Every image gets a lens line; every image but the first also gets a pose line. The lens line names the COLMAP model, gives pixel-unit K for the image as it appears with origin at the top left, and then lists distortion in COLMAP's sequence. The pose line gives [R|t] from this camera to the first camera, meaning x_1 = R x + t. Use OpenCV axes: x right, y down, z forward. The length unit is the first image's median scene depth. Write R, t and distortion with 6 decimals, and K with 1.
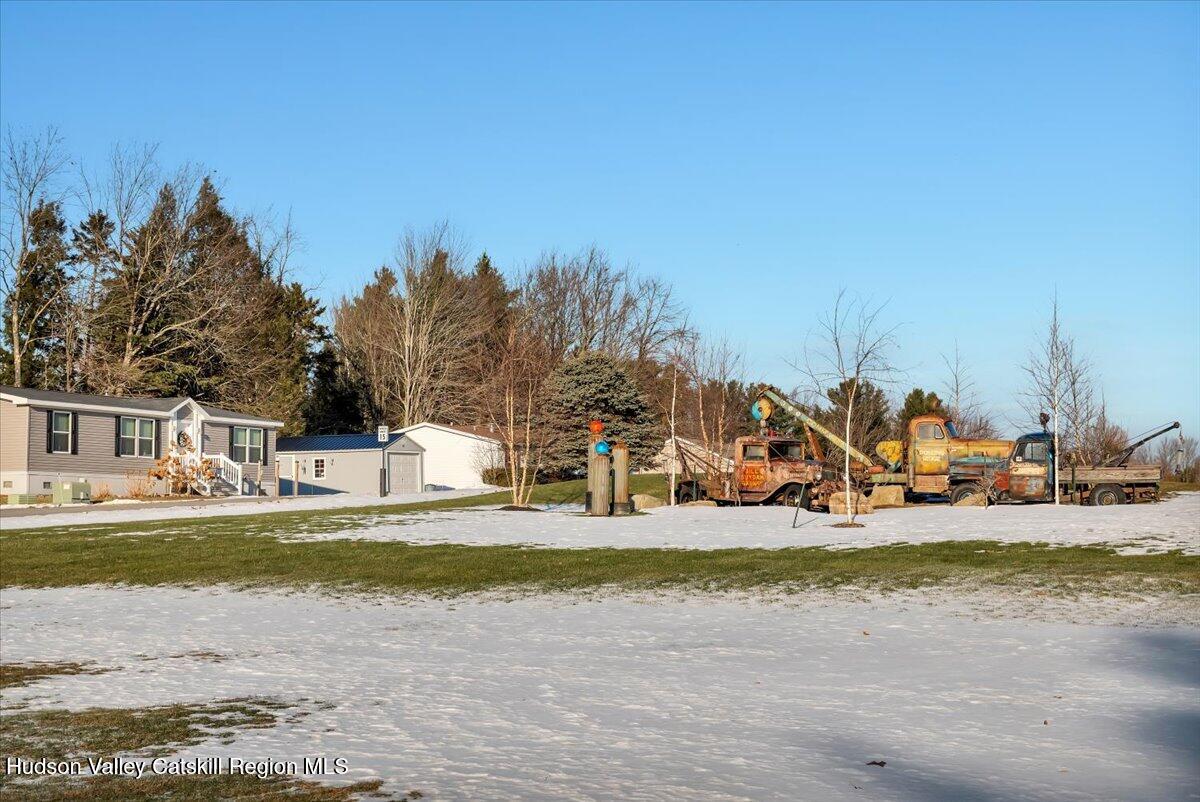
lens RADIAL K [[1863.6, 0, 600.0], [0, 1863.6, 401.0], [0, 0, 1]] dist [-0.003379, 0.049622]
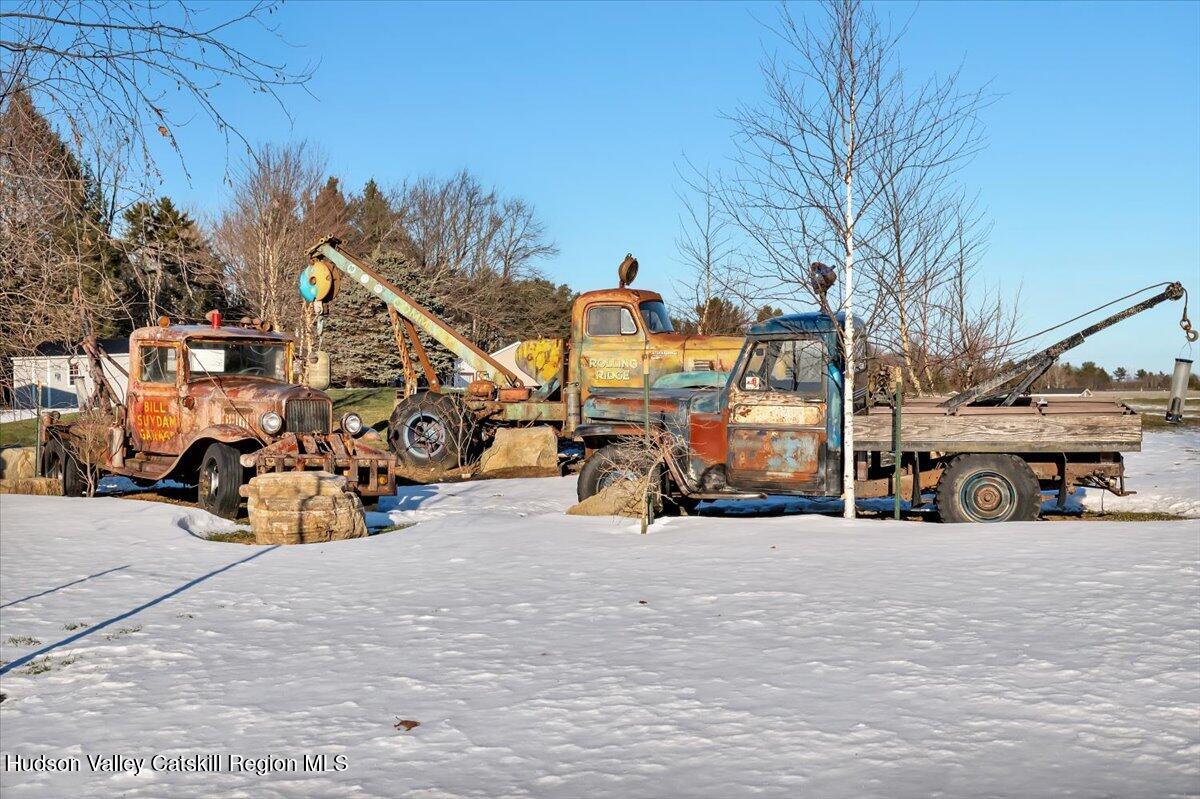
lens RADIAL K [[1313.6, 0, 600.3], [0, 1313.6, 353.8], [0, 0, 1]] dist [-0.004175, -0.010932]
pose [[0.999485, 0.000324, 0.032093, 0.177108], [-0.001165, 0.999656, 0.026217, 0.017491], [-0.032073, -0.026241, 0.999141, 0.702125]]
